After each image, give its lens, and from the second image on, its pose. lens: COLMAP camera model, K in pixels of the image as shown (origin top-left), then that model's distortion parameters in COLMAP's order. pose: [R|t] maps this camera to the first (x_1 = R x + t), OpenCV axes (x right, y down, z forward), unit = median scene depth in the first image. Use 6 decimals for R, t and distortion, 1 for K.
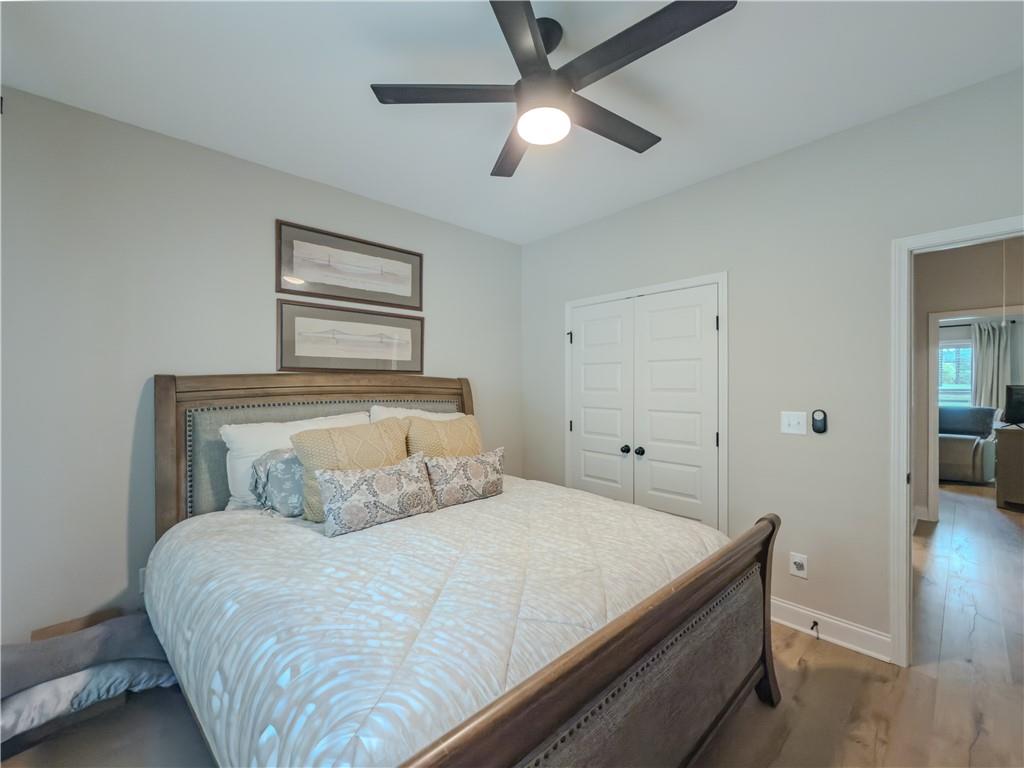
lens RADIAL K [[412.6, 0, 514.0], [0, 412.6, 385.4], [0, 0, 1]] dist [-0.001457, -0.000072]
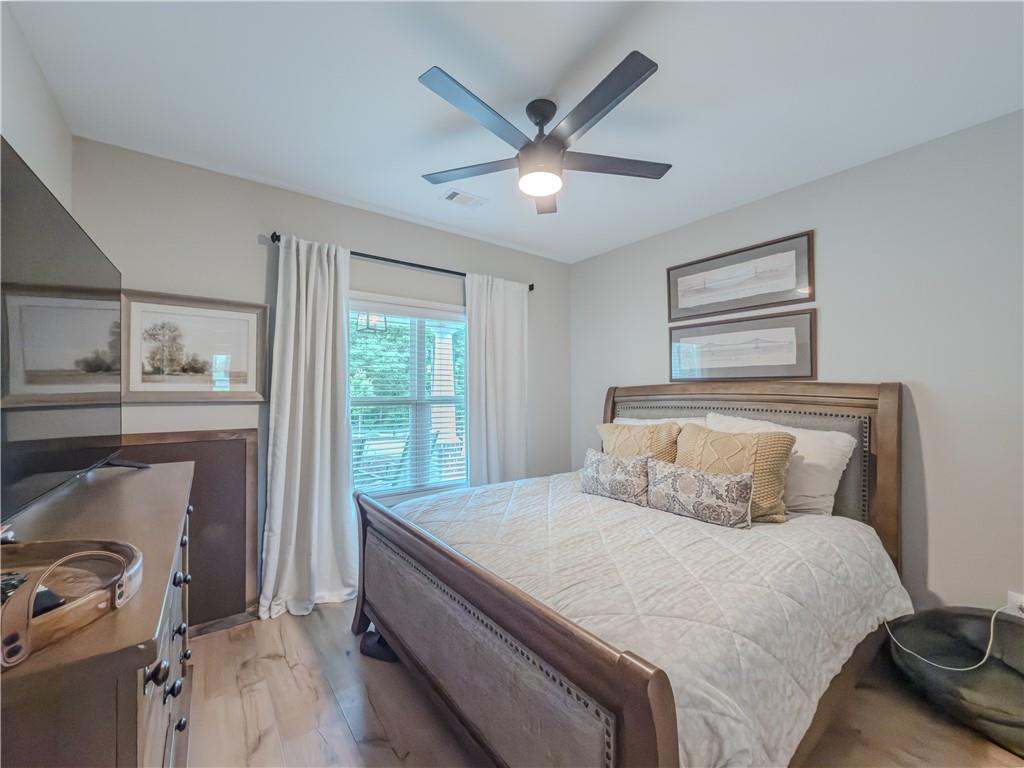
lens RADIAL K [[412.6, 0, 514.0], [0, 412.6, 385.4], [0, 0, 1]] dist [-0.001457, -0.000072]
pose [[-0.079030, -0.014517, -0.996767, 0.744191], [-0.001261, 0.999895, -0.014462, -0.004606], [0.996871, 0.000114, -0.079040, 0.580698]]
